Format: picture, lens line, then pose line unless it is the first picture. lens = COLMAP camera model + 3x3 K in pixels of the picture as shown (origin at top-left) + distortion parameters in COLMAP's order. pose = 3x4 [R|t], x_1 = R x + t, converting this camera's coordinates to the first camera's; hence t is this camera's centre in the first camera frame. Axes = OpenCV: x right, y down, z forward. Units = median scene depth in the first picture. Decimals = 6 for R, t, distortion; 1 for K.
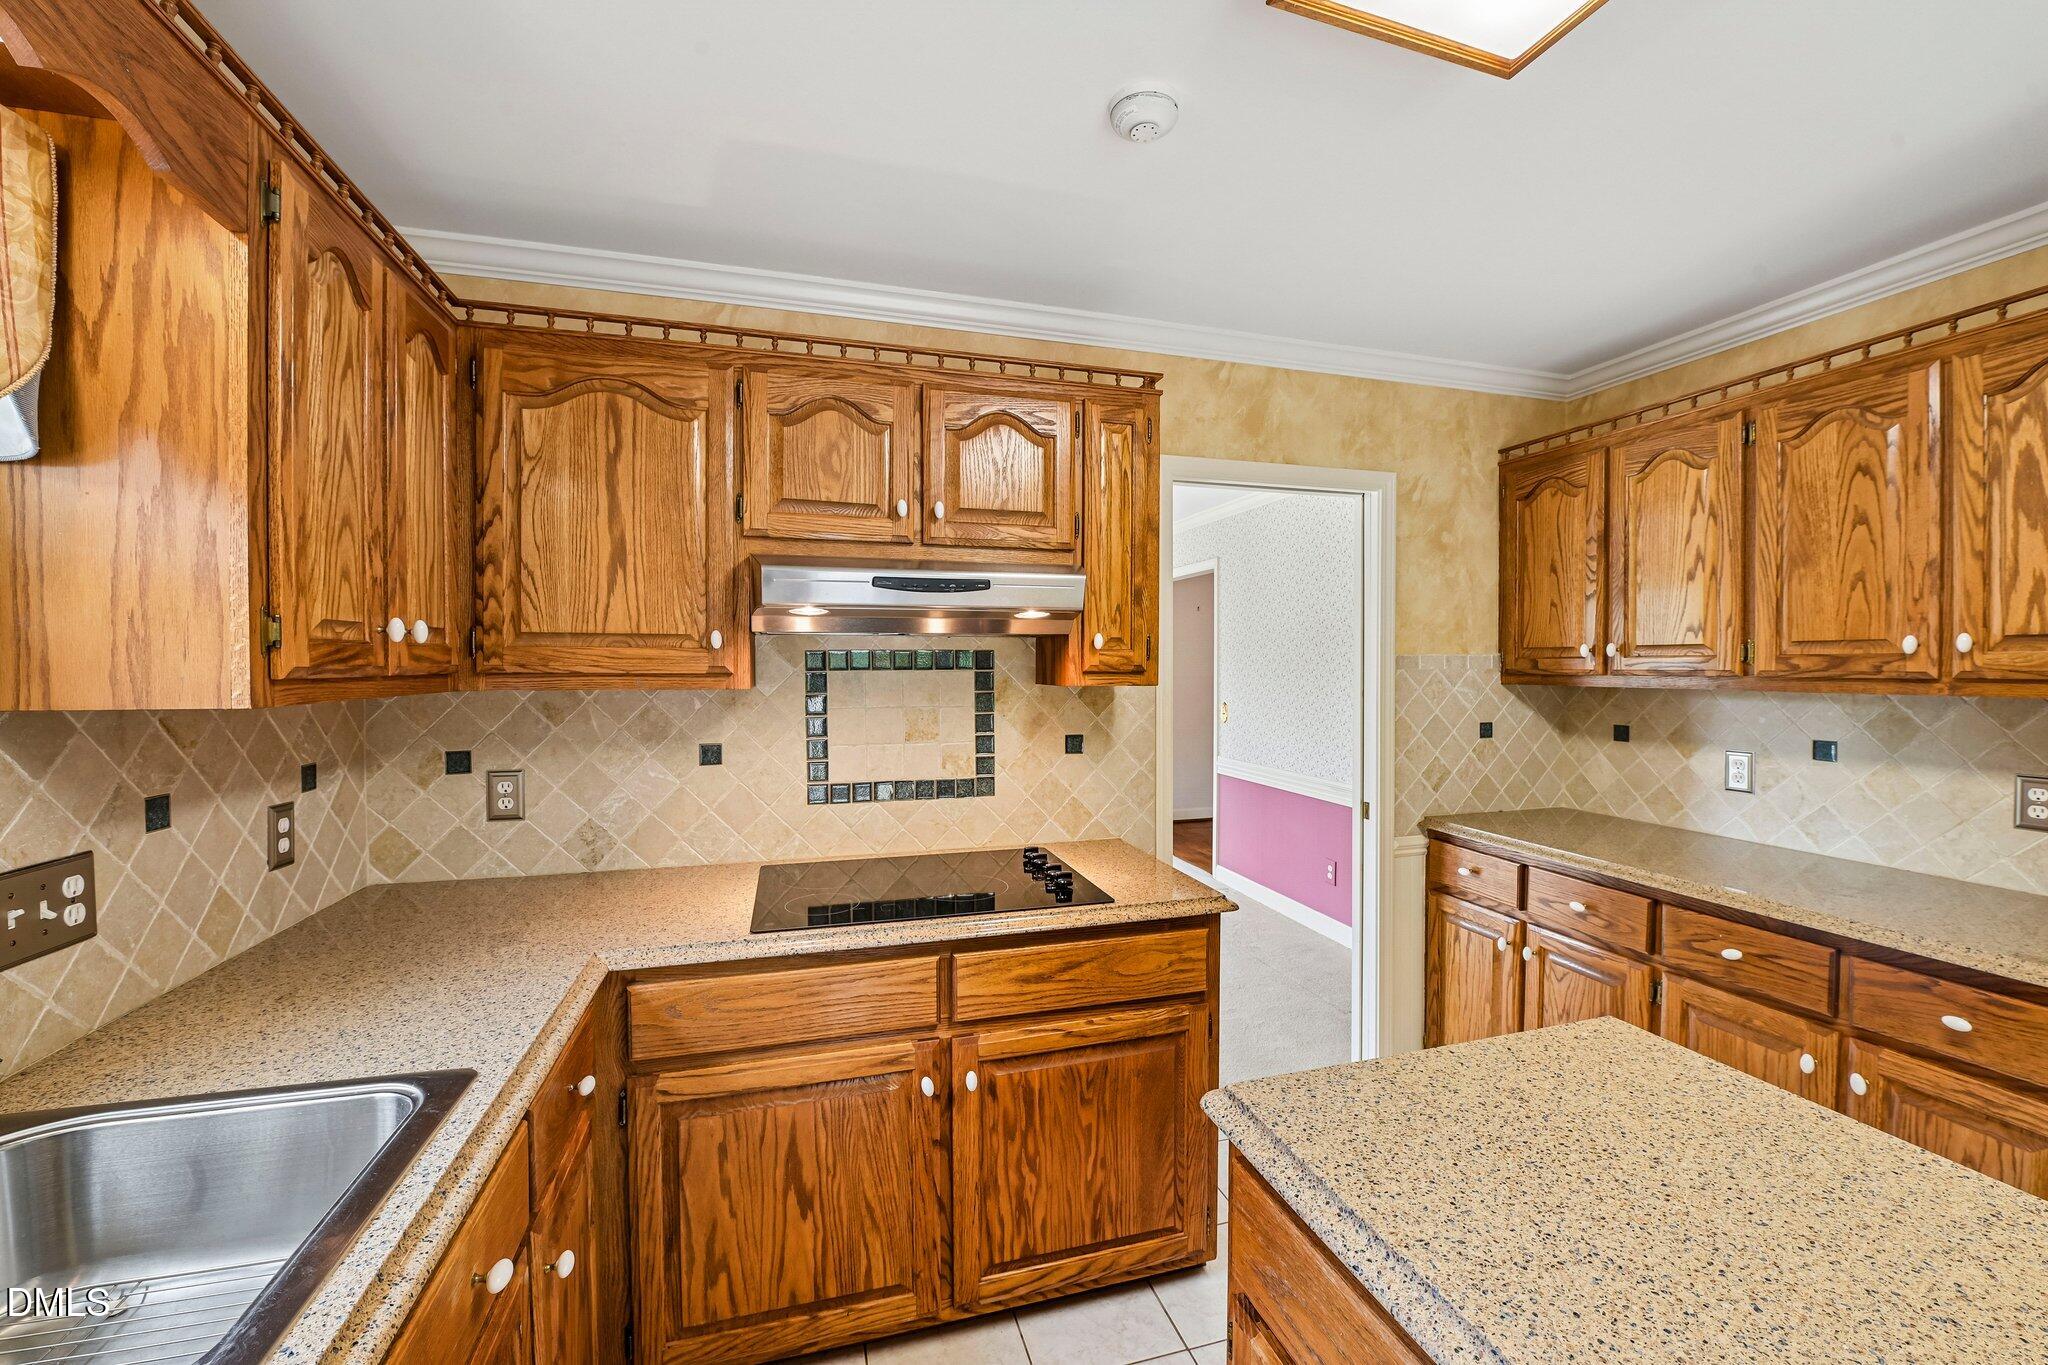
lens RADIAL K [[806.3, 0, 1018.1], [0, 806.3, 685.9], [0, 0, 1]] dist [-0.023750, 0.001344]
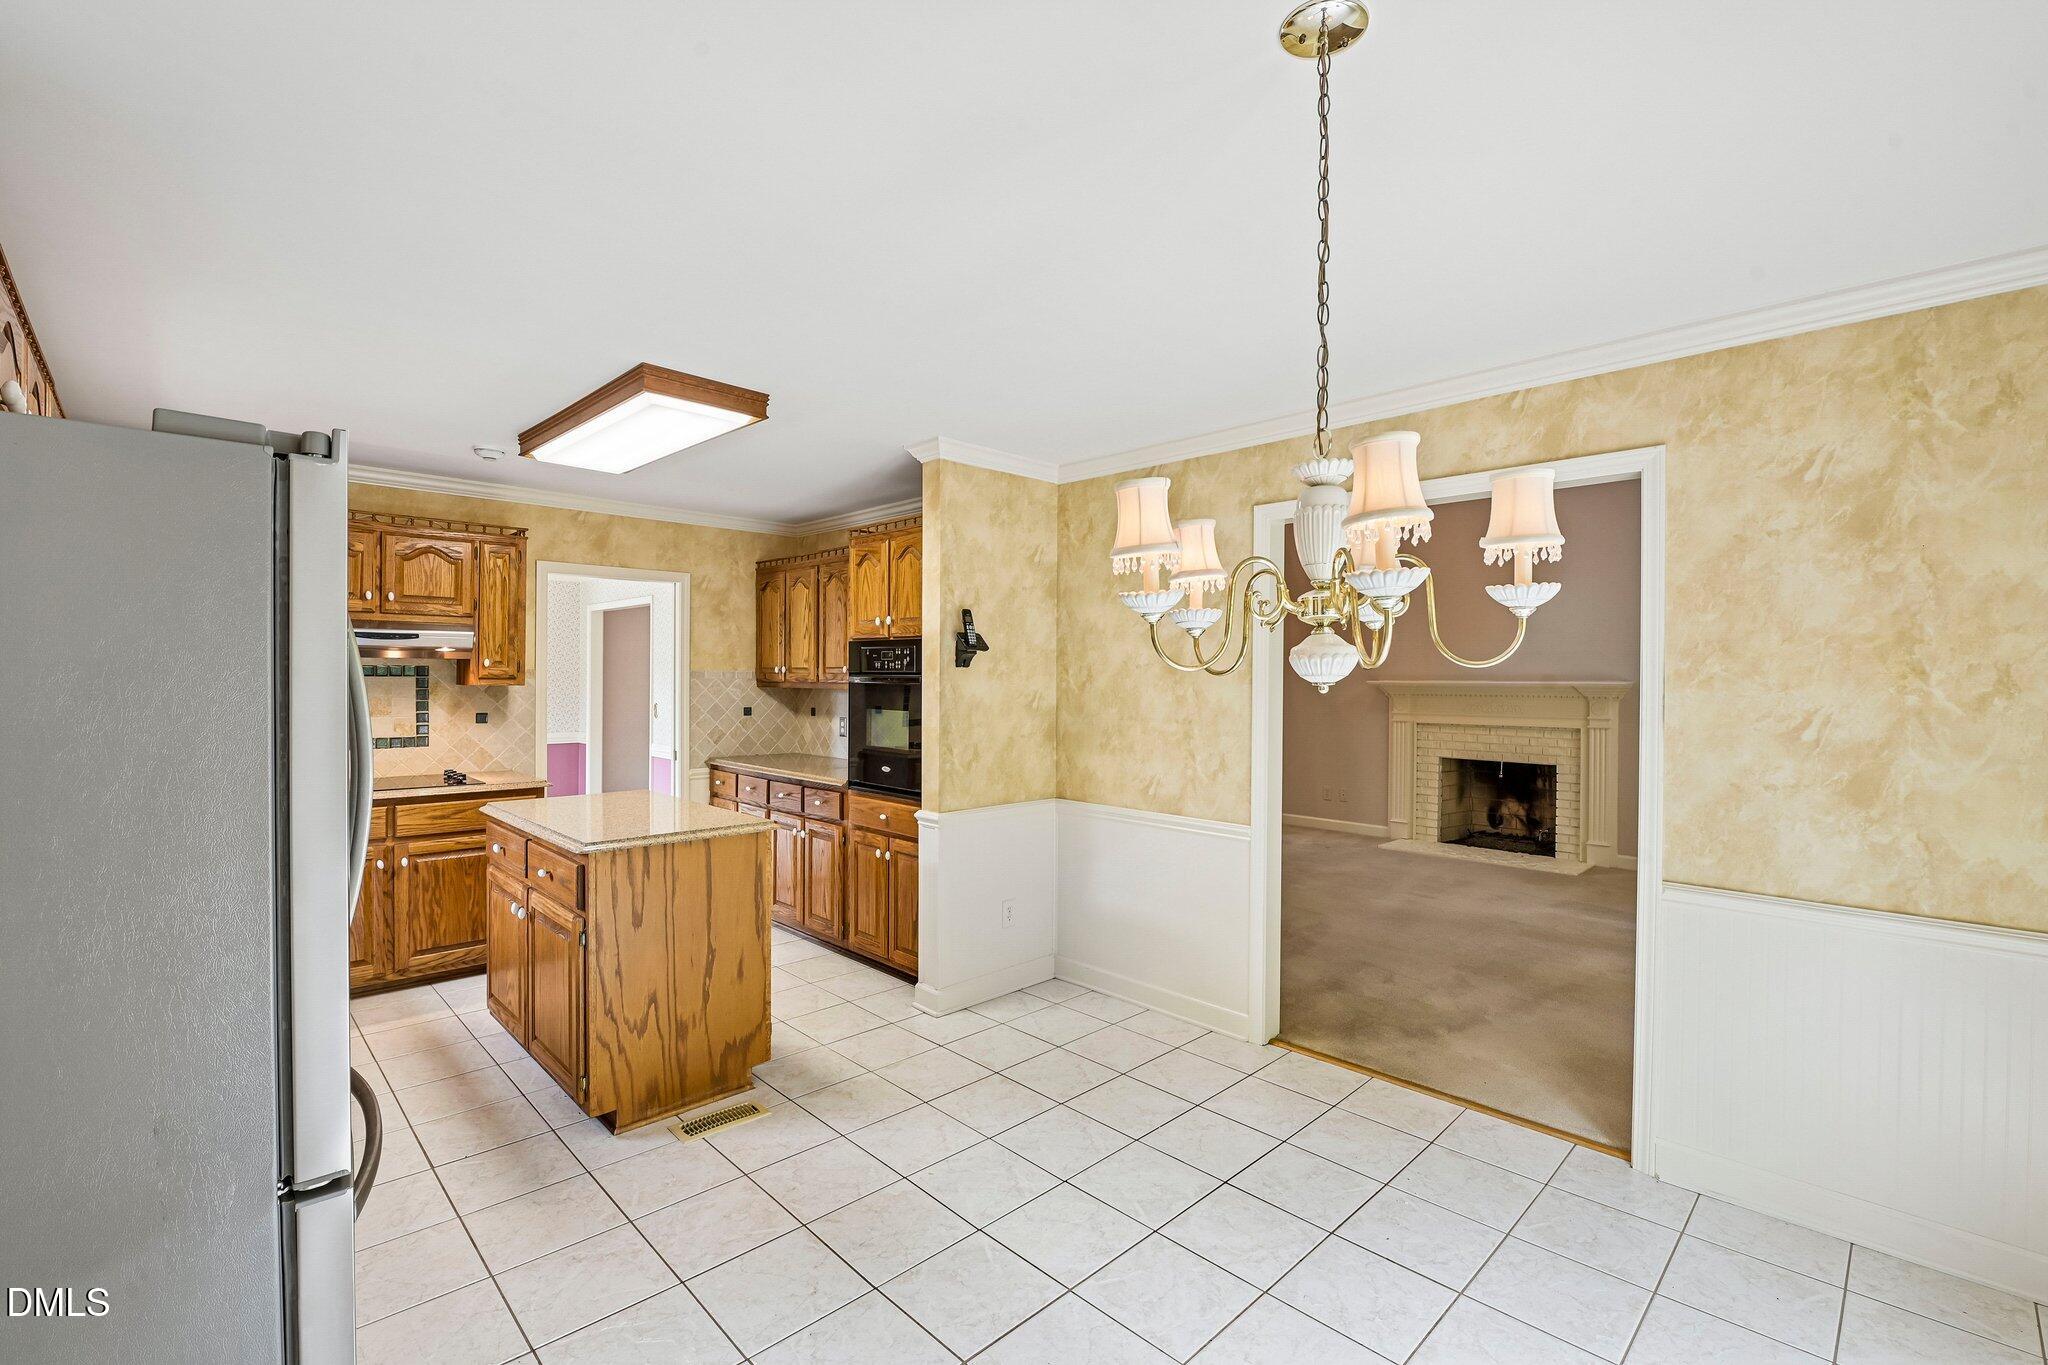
lens RADIAL K [[891.4, 0, 1025.7], [0, 891.4, 682.1], [0, 0, 1]] dist [-0.012433, -0.002268]
pose [[0.877009, 0.005841, 0.480439, 0.210611], [0.003484, 0.999823, -0.018515, 0.037015], [-0.480462, 0.017911, 0.876833, -1.540617]]
